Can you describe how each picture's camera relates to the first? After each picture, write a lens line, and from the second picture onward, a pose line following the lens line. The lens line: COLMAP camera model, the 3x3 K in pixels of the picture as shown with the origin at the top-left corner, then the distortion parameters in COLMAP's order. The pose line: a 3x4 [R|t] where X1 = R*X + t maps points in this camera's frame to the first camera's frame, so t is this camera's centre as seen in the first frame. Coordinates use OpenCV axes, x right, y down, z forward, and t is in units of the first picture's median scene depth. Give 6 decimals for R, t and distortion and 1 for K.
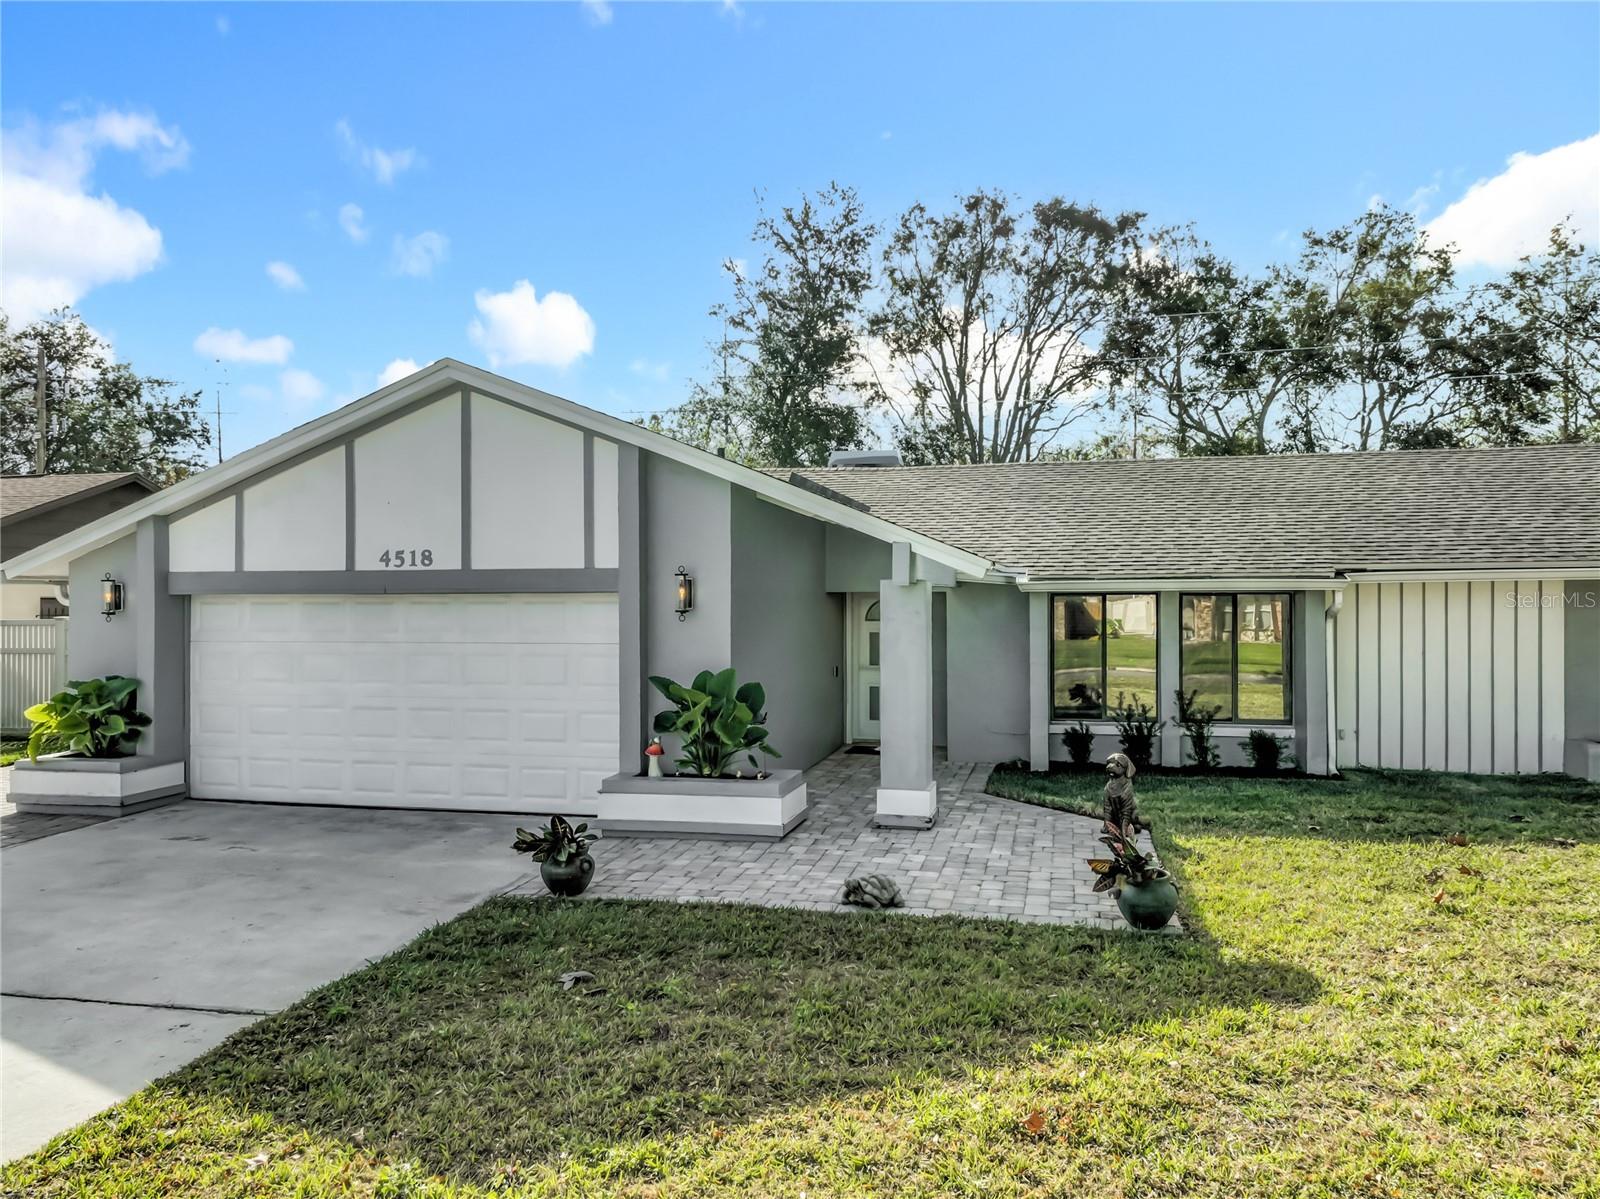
lens RADIAL K [[1139.3, 0, 811.0], [0, 1139.3, 592.4], [0, 0, 1]] dist [0.000872, 0.019325]
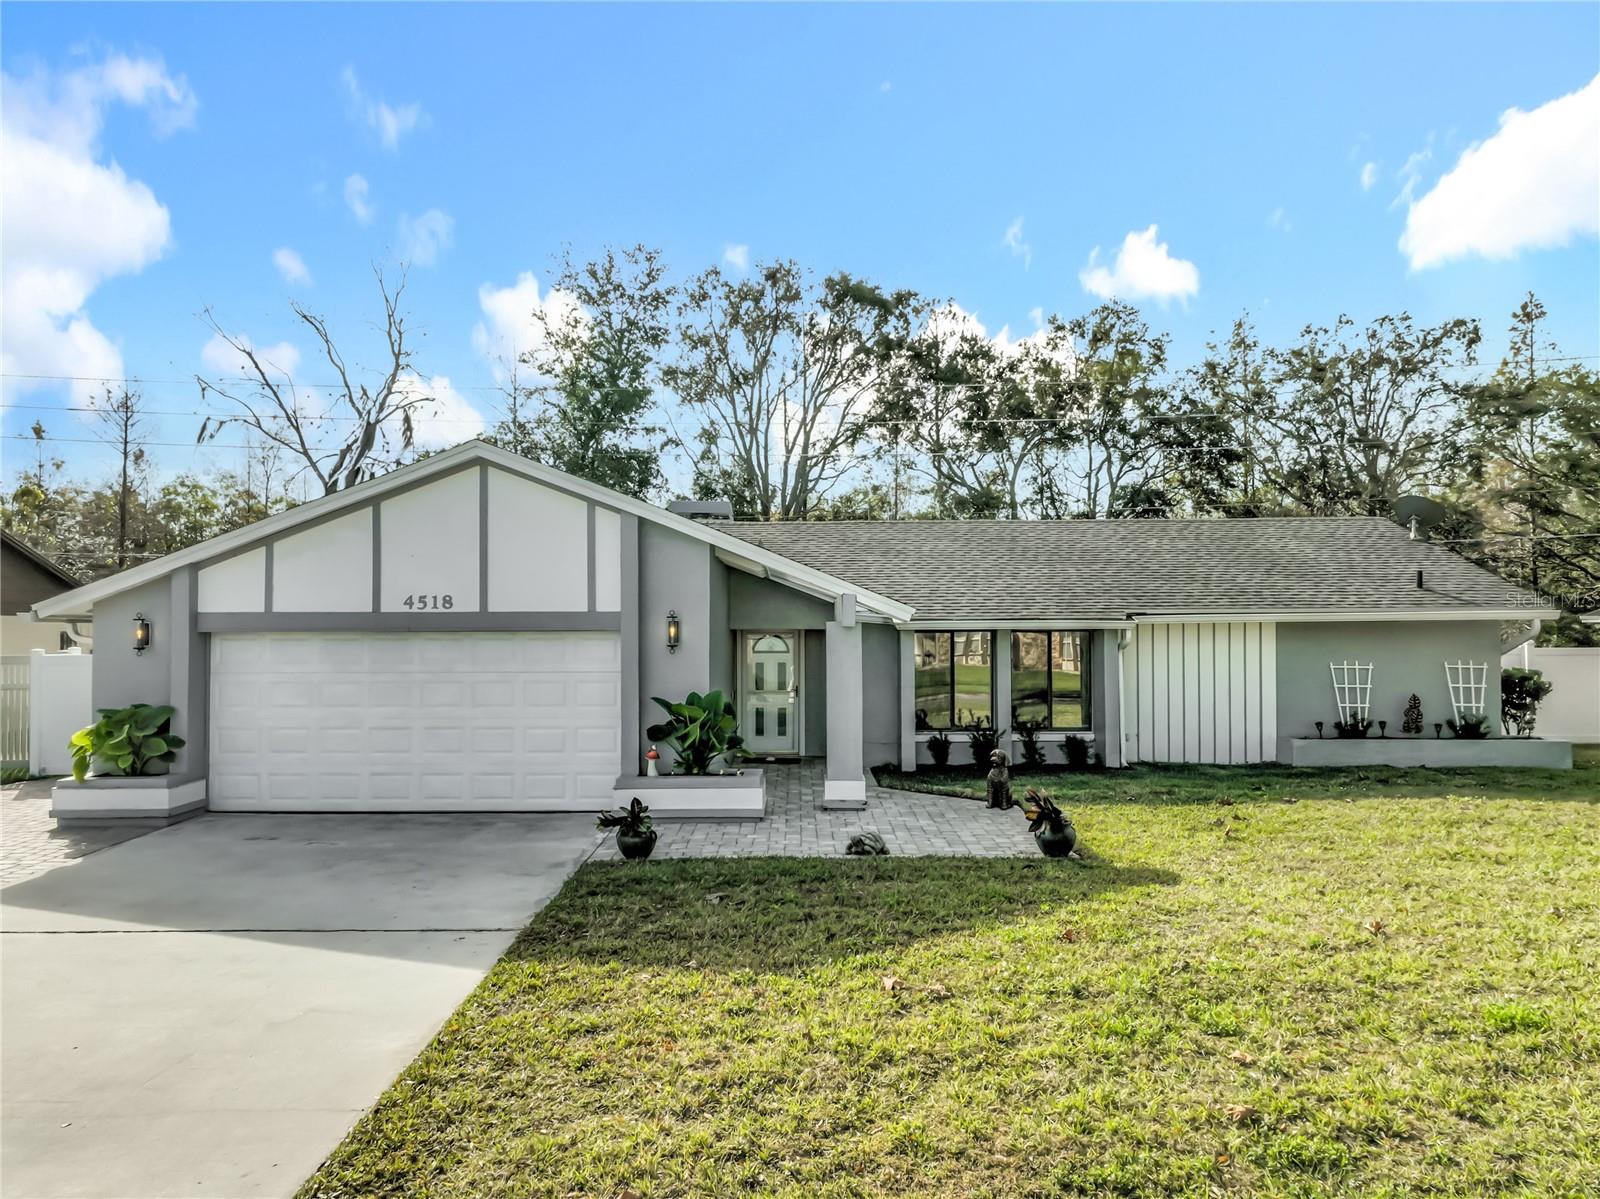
lens RADIAL K [[1128.6, 0, 800.0], [0, 1128.6, 599.5], [0, 0, 1]] dist [0.004873, -0.000729]
pose [[0.976905, 0.006414, 0.213577, -0.192858], [-0.001556, 0.999736, -0.022907, -0.005198], [-0.213667, 0.022046, 0.976658, -0.208955]]
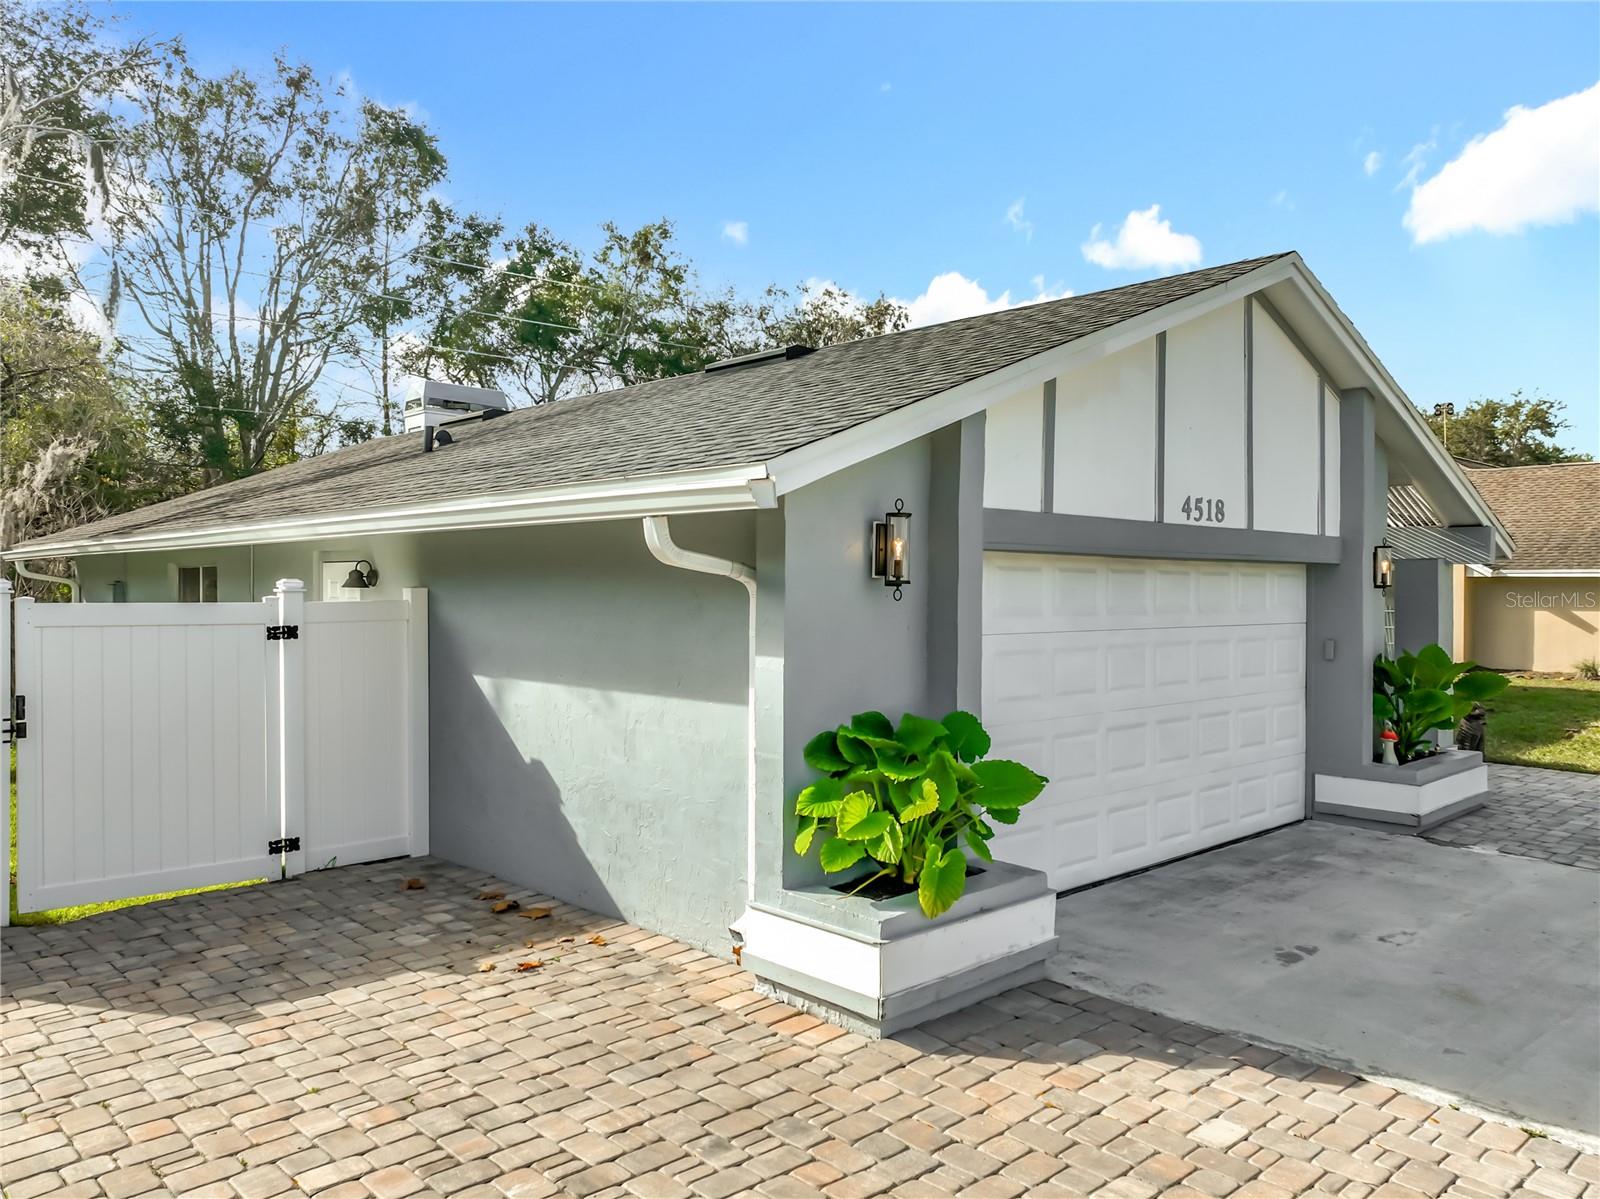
lens RADIAL K [[1139.3, 0, 811.0], [0, 1139.3, 592.4], [0, 0, 1]] dist [0.000872, 0.019325]
pose [[0.586954, -0.003192, 0.809614, -0.911995], [-0.016667, 0.999733, 0.016024, 0.012213], [-0.809449, -0.022900, 0.586744, 0.663498]]
